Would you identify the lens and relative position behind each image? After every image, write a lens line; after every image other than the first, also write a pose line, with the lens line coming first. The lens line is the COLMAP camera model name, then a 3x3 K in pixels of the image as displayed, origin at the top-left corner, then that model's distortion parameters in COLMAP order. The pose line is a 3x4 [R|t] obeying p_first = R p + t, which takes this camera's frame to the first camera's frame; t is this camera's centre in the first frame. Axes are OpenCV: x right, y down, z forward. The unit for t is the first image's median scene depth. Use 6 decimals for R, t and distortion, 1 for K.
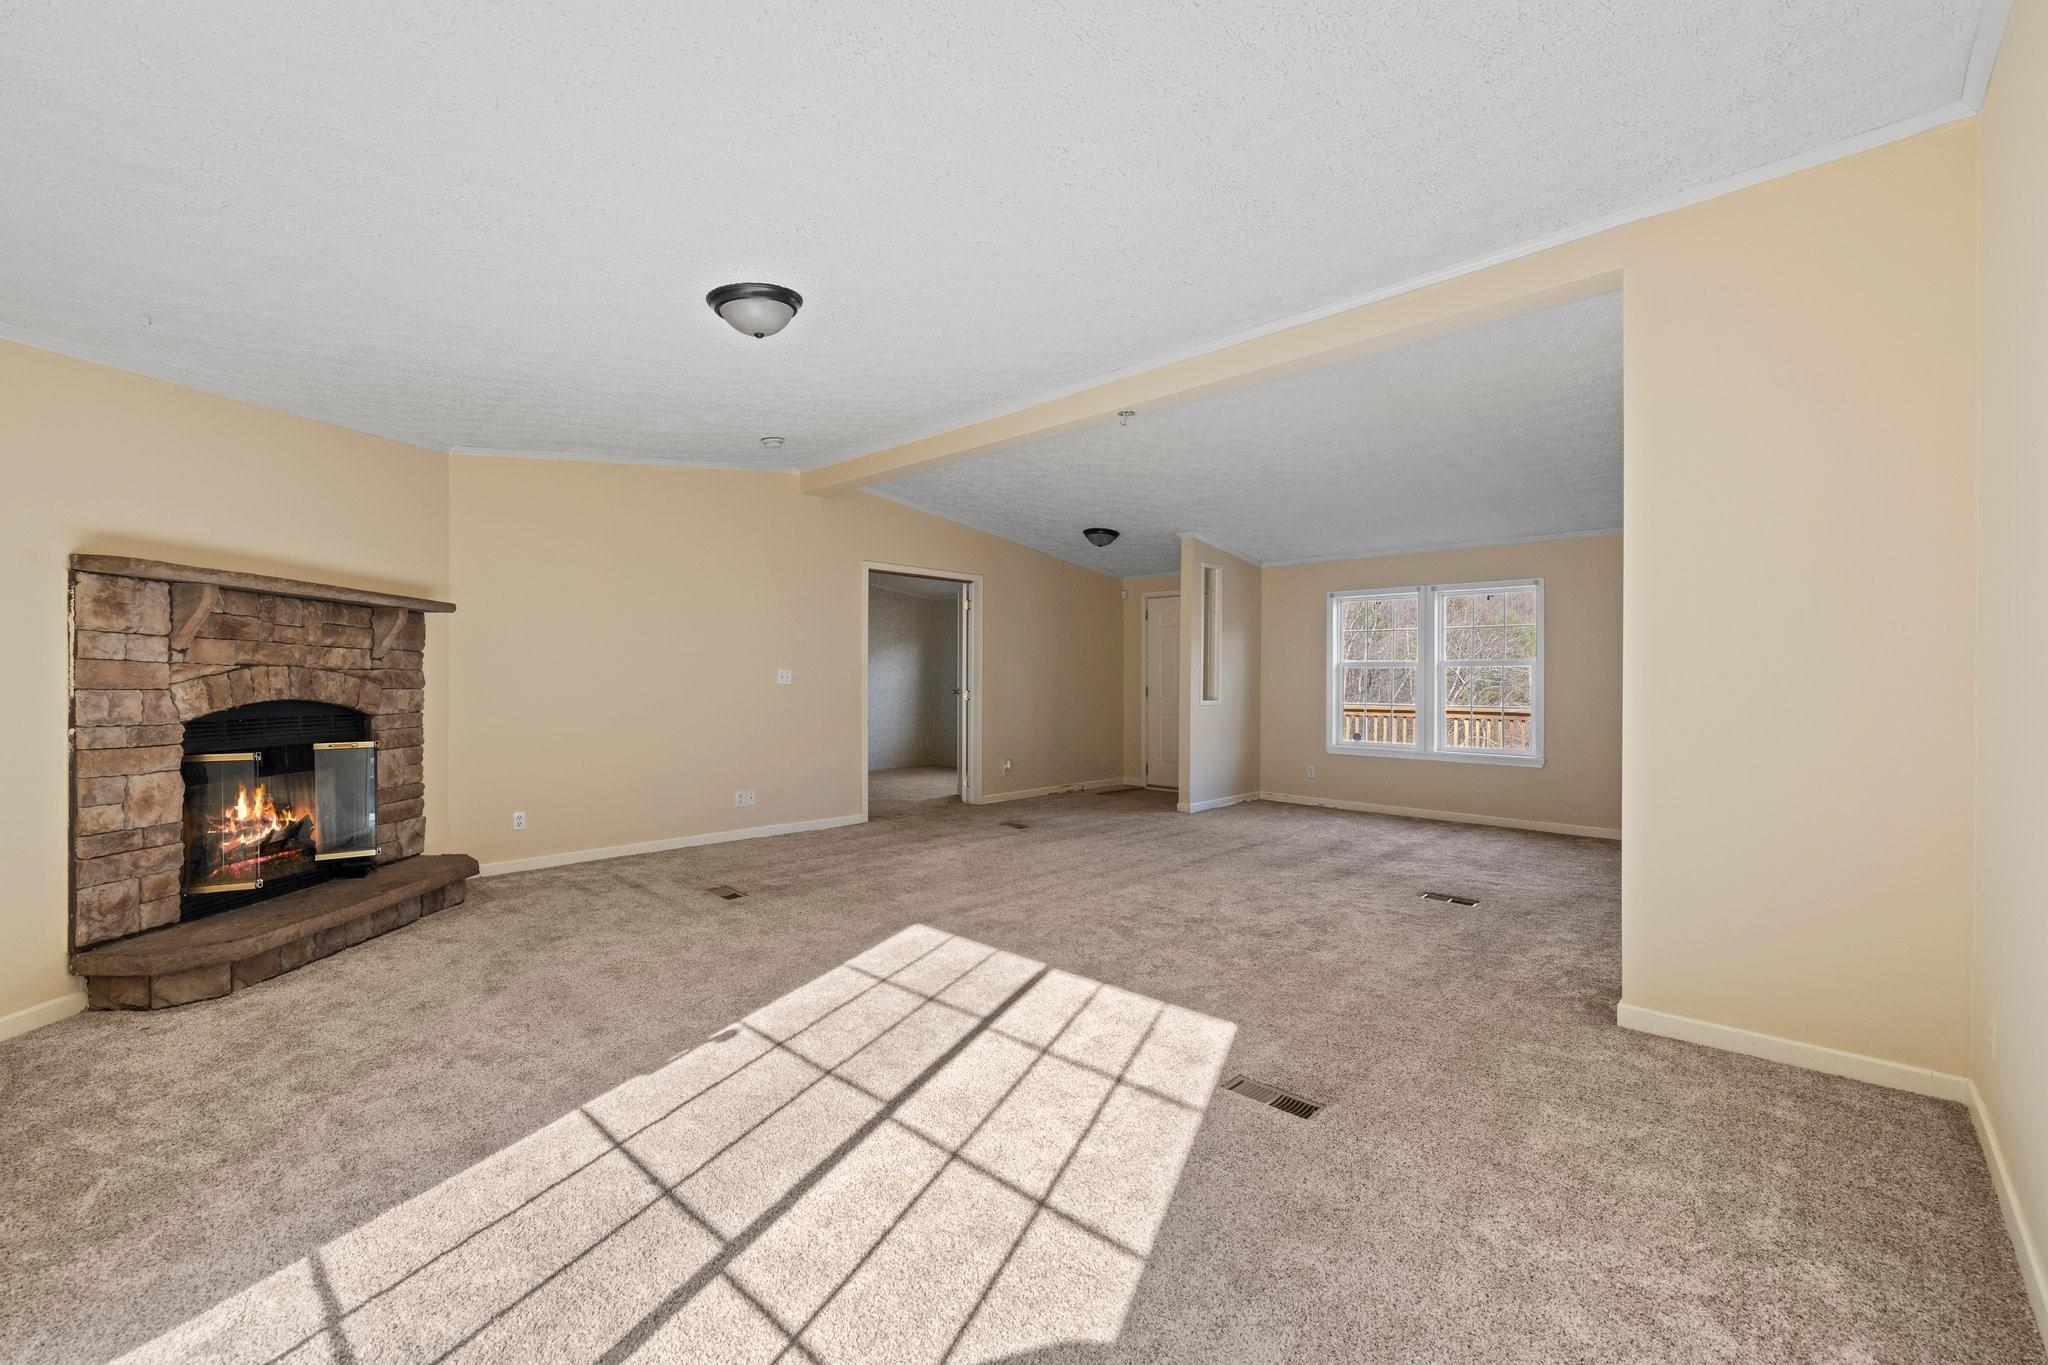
lens RADIAL K [[858.9, 0, 988.9], [0, 858.9, 689.8], [0, 0, 1]] dist [0.001330, 0.000522]
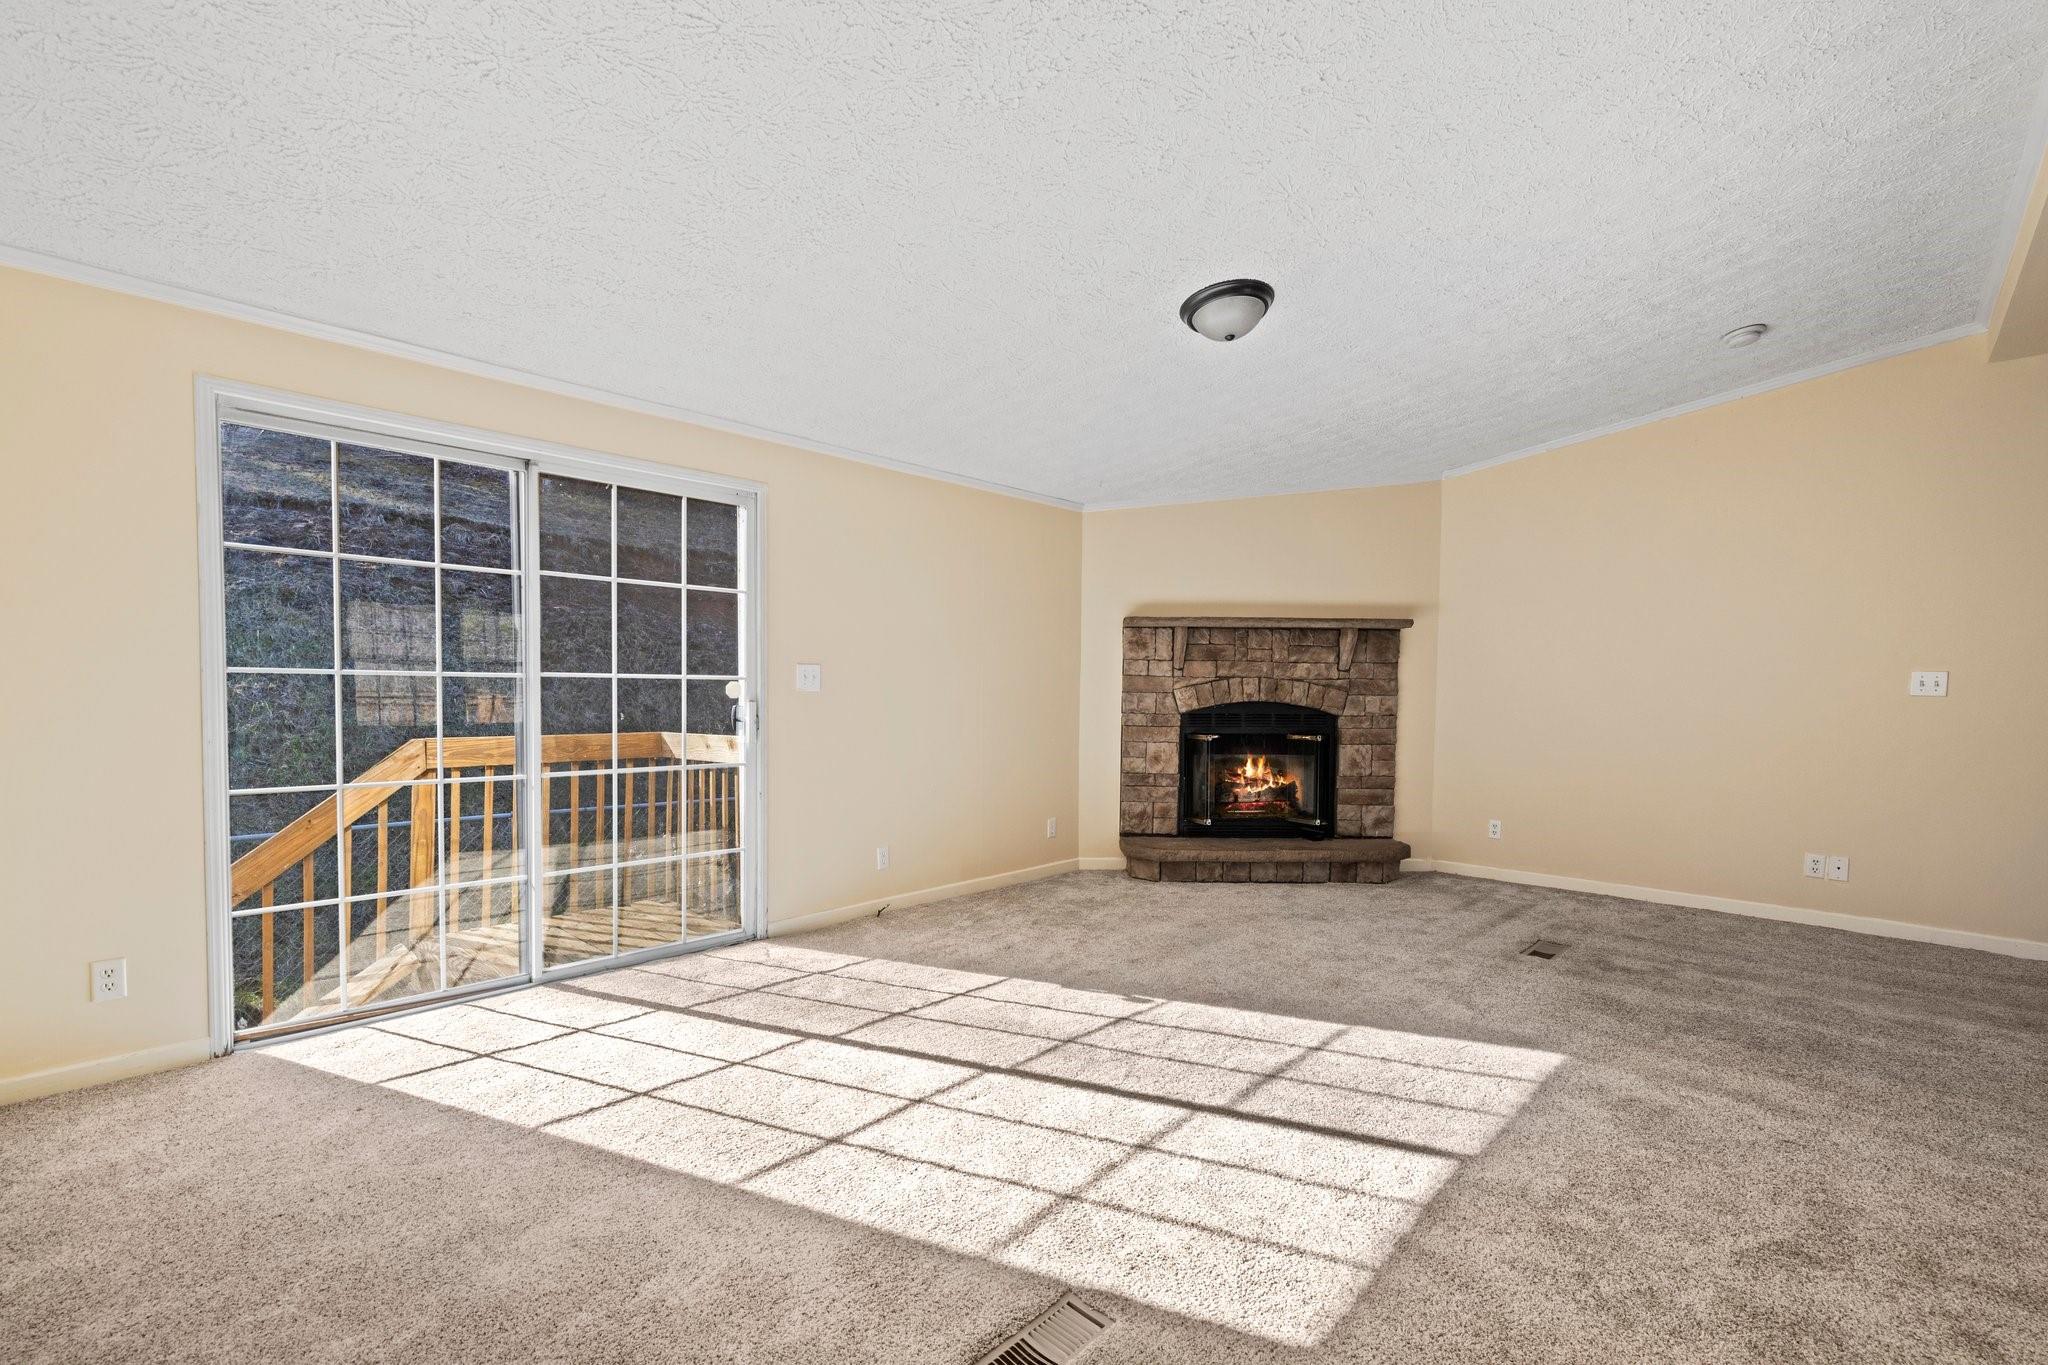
lens RADIAL K [[858.9, 0, 1051.8], [0, 858.9, 719.2], [0, 0, 1]] dist [0.001330, 0.000522]
pose [[0.035637, 0.035884, -0.998720, 0.662308], [-0.014867, 0.999264, 0.035373, -0.004635], [0.999254, 0.013587, 0.036144, 0.687529]]
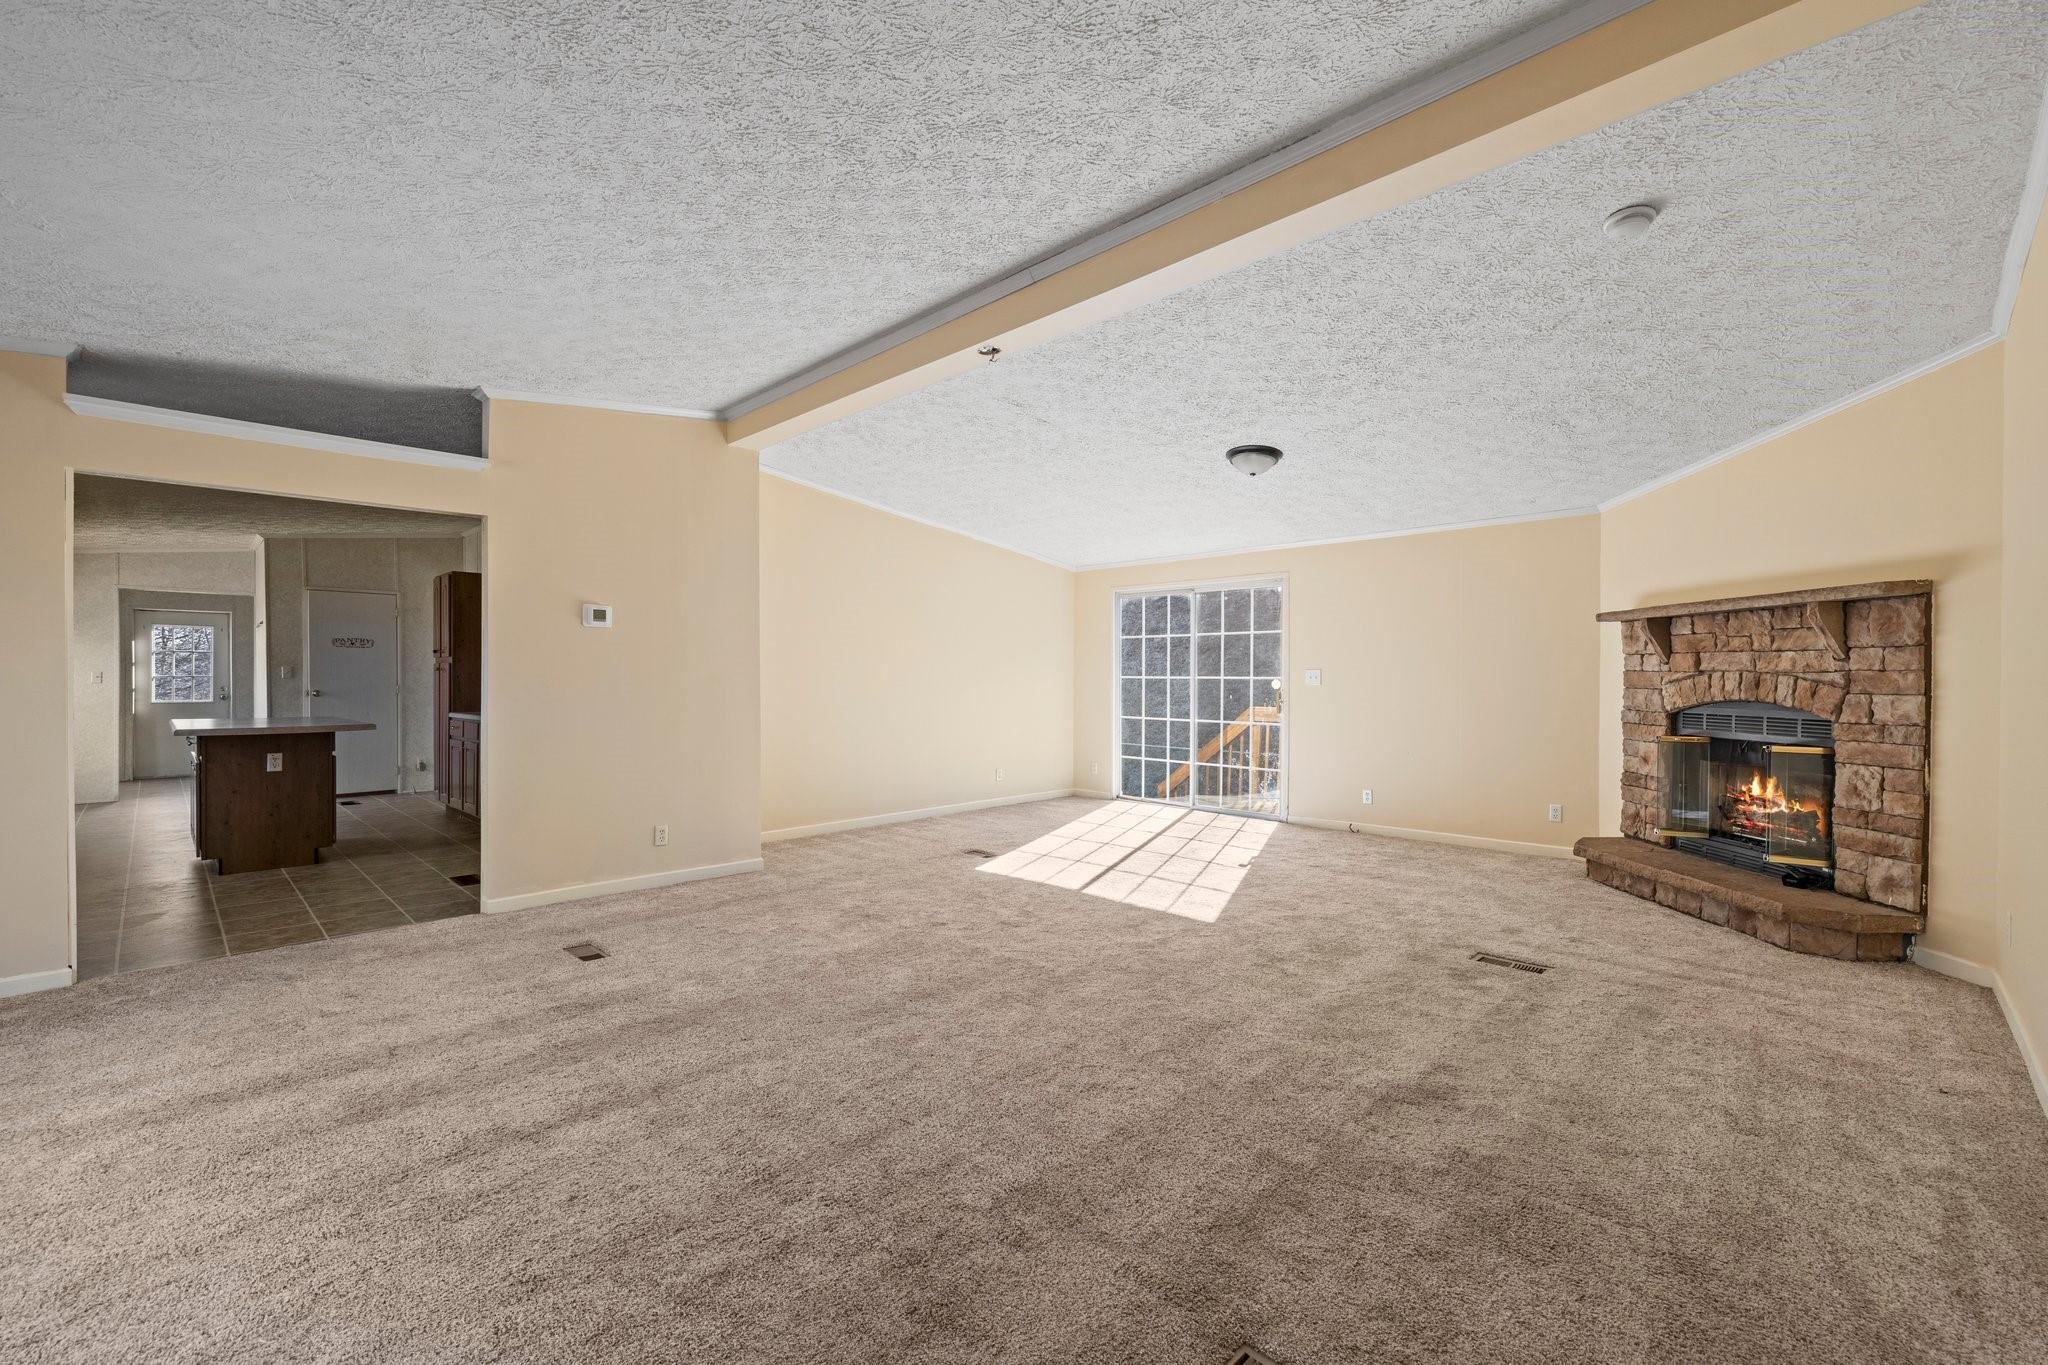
lens RADIAL K [[858.9, 0, 1029.7], [0, 858.9, 685.2], [0, 0, 1]] dist [0.001330, 0.000522]
pose [[-0.999176, -0.000712, -0.040572, 0.210216], [-0.001413, 0.999850, 0.017235, -0.030617], [0.040554, 0.017278, -0.999028, 2.386028]]
